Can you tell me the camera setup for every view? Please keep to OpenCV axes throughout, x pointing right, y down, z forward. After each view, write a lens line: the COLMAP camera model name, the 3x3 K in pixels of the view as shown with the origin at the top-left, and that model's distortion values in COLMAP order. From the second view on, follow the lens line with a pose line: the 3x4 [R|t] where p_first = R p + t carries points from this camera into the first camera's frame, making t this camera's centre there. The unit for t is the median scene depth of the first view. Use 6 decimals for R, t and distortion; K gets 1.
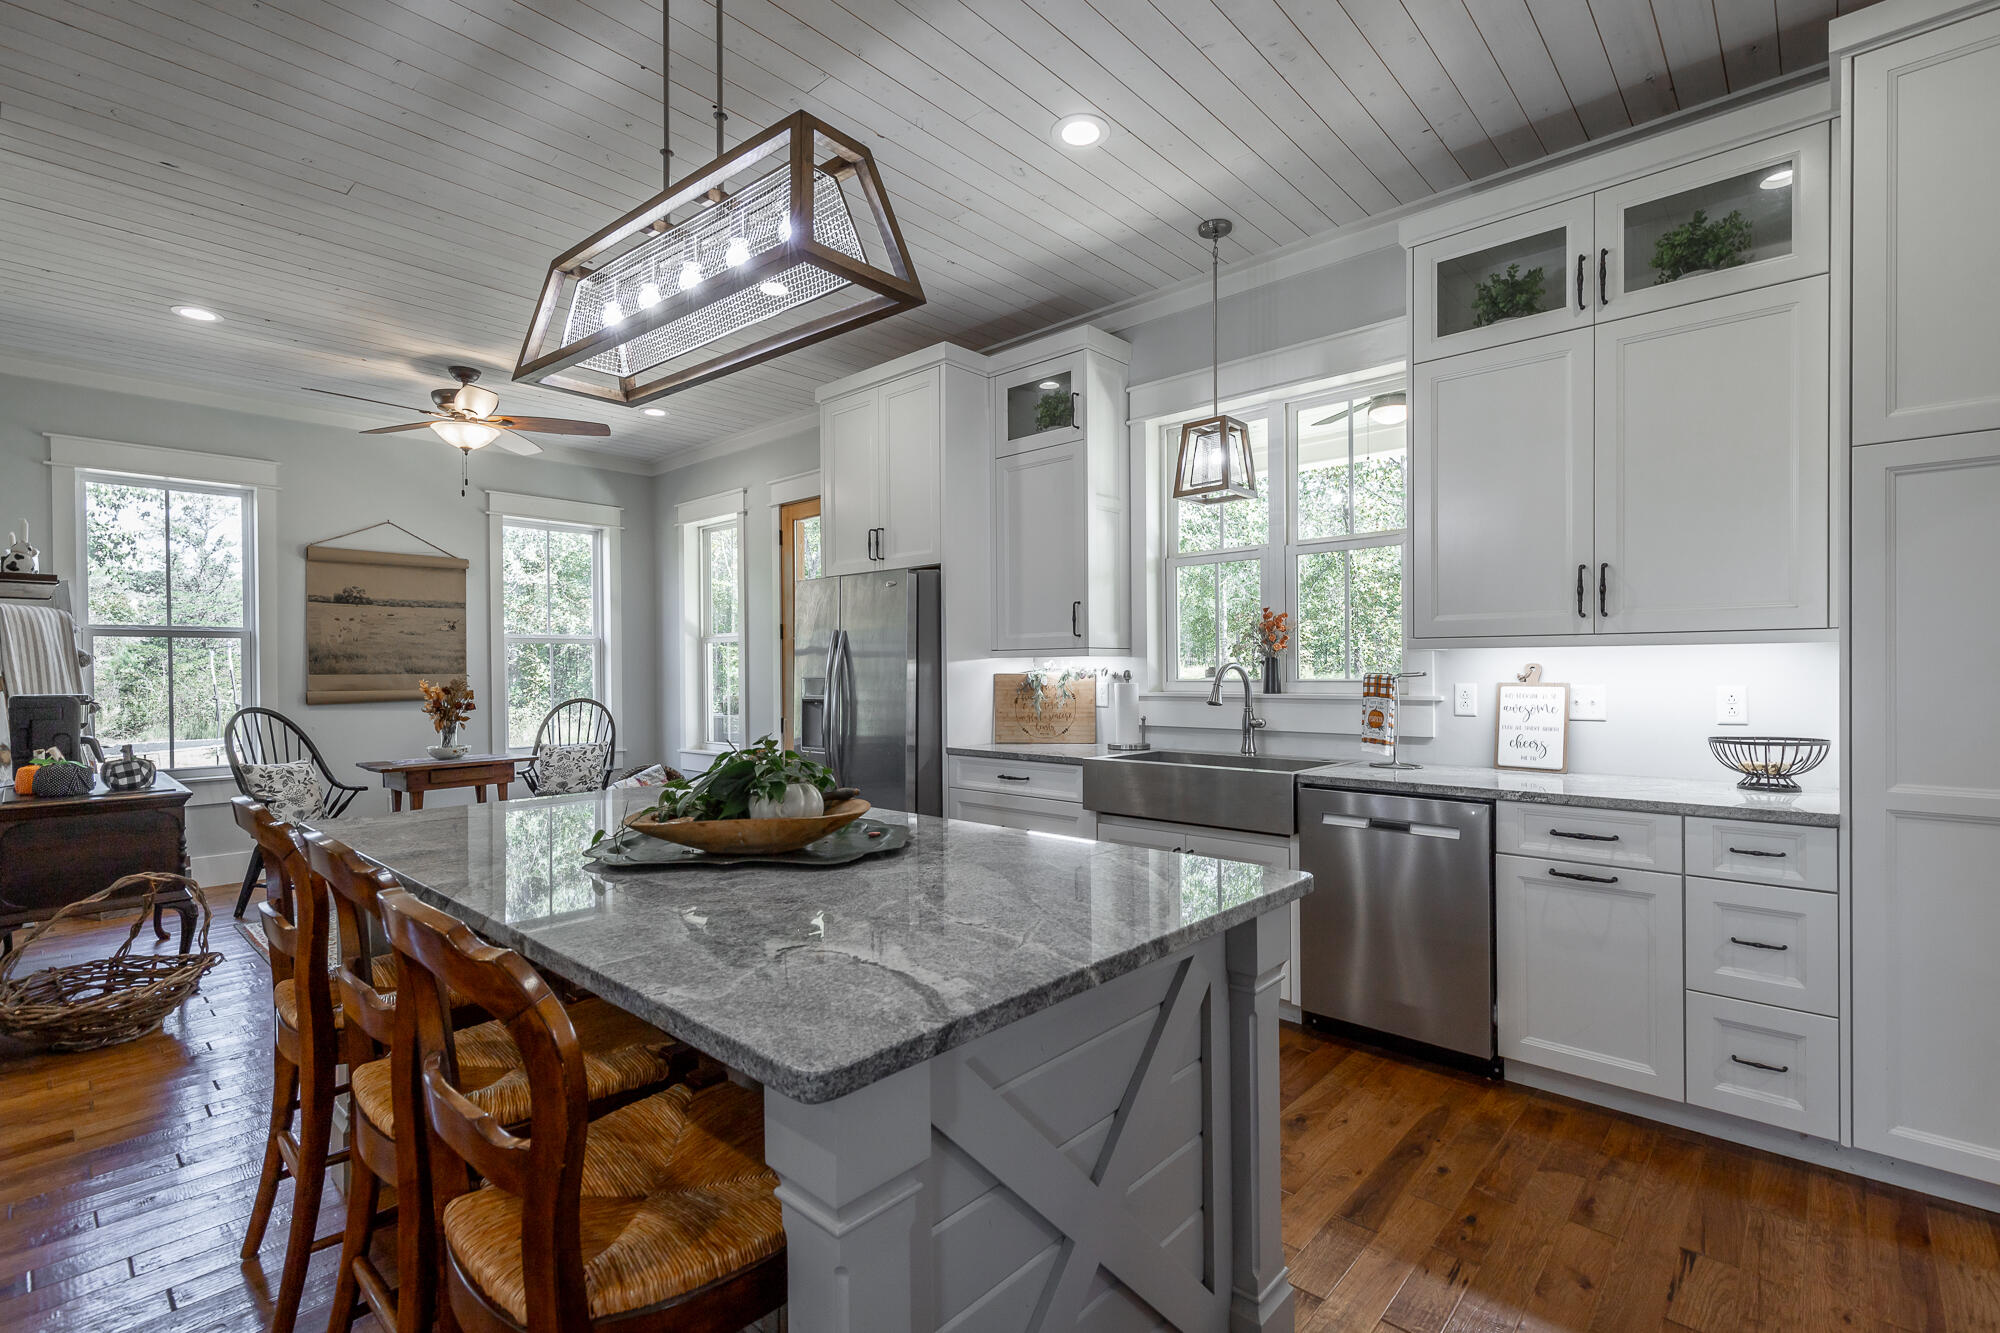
lens RADIAL K [[900.9, 0, 1006.1], [0, 900.9, 671.0], [0, 0, 1]] dist [0.002738, 0.000343]
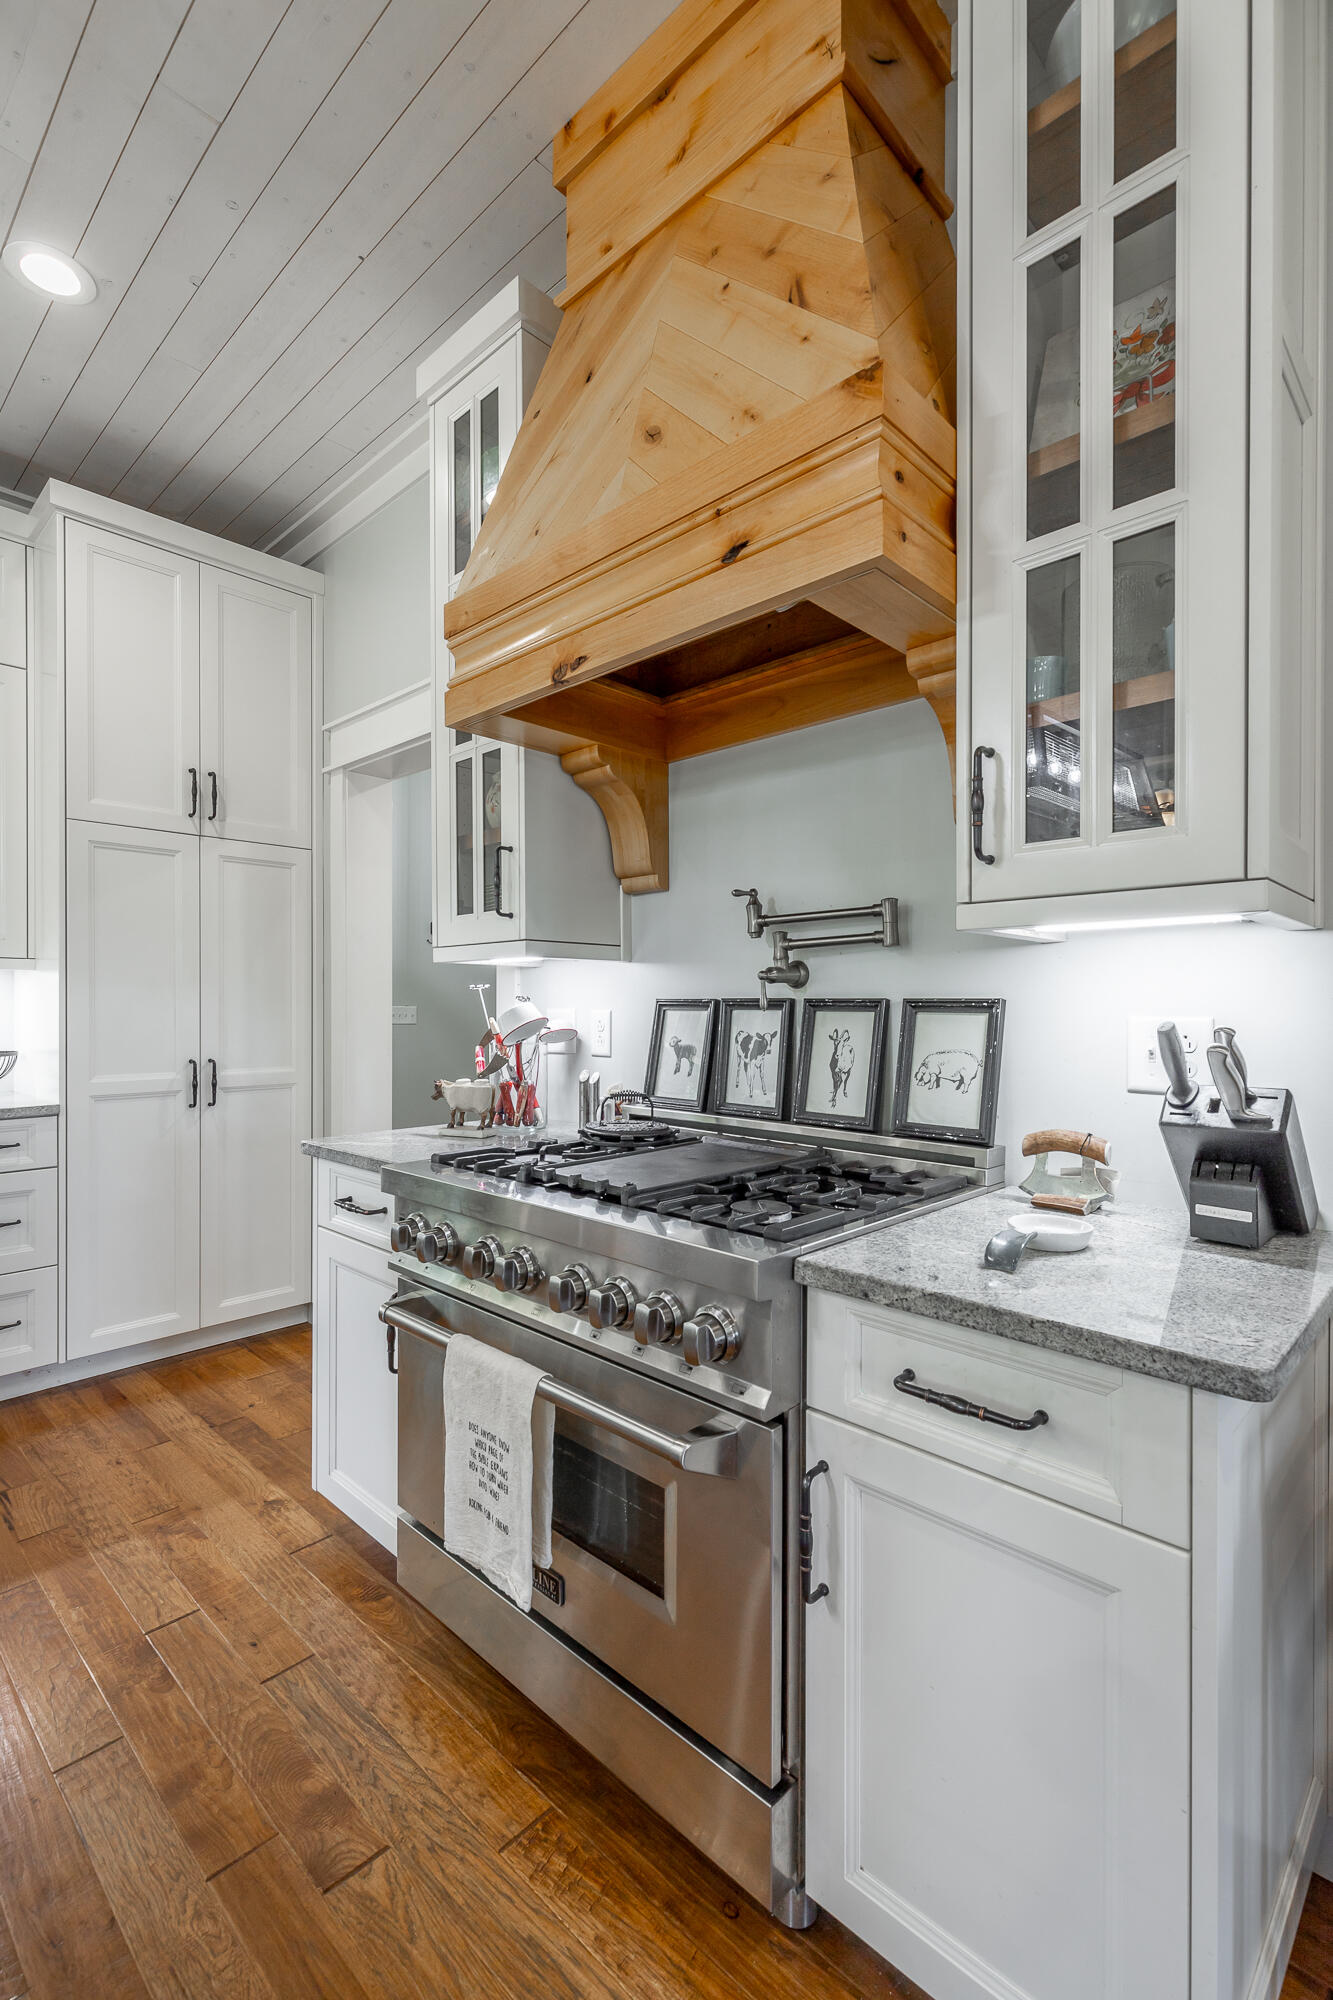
lens RADIAL K [[900.9, 0, 680.7], [0, 900.9, 1003.4], [0, 0, 1]] dist [0.002738, 0.000343]
pose [[0.016664, 0.004714, 0.999850, -0.265486], [0.002568, 0.999985, -0.004757, 0.019296], [-0.999858, 0.002647, 0.016652, 0.079690]]
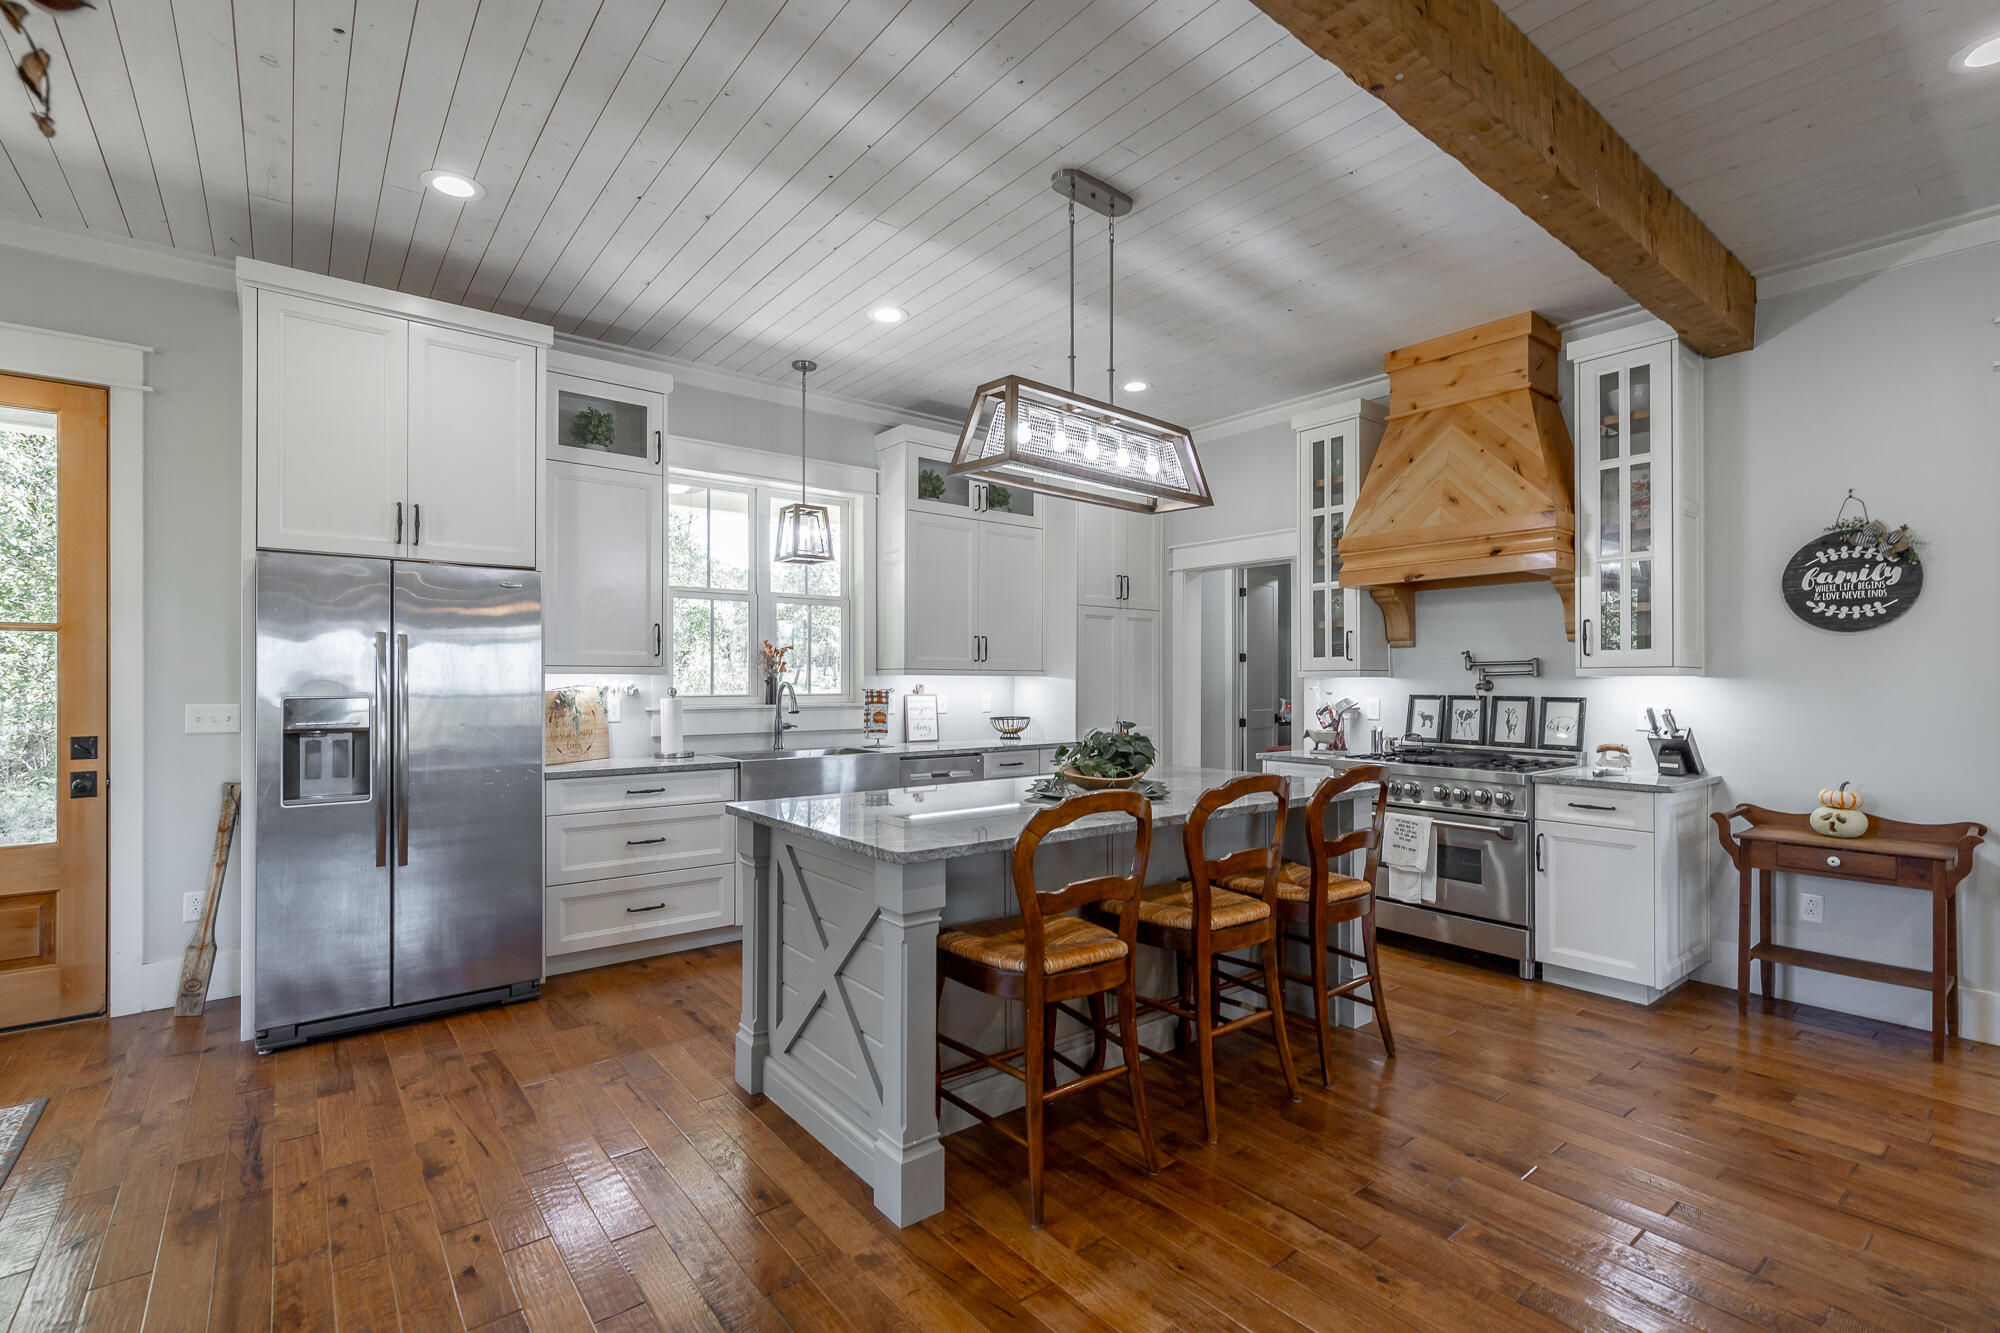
lens RADIAL K [[900.9, 0, 1006.1], [0, 900.9, 671.0], [0, 0, 1]] dist [0.002738, 0.000343]
pose [[0.157737, 0.016758, 0.987339, -1.322509], [-0.000707, 0.999858, -0.016857, -0.003228], [-0.987481, 0.001961, 0.157727, 0.595728]]
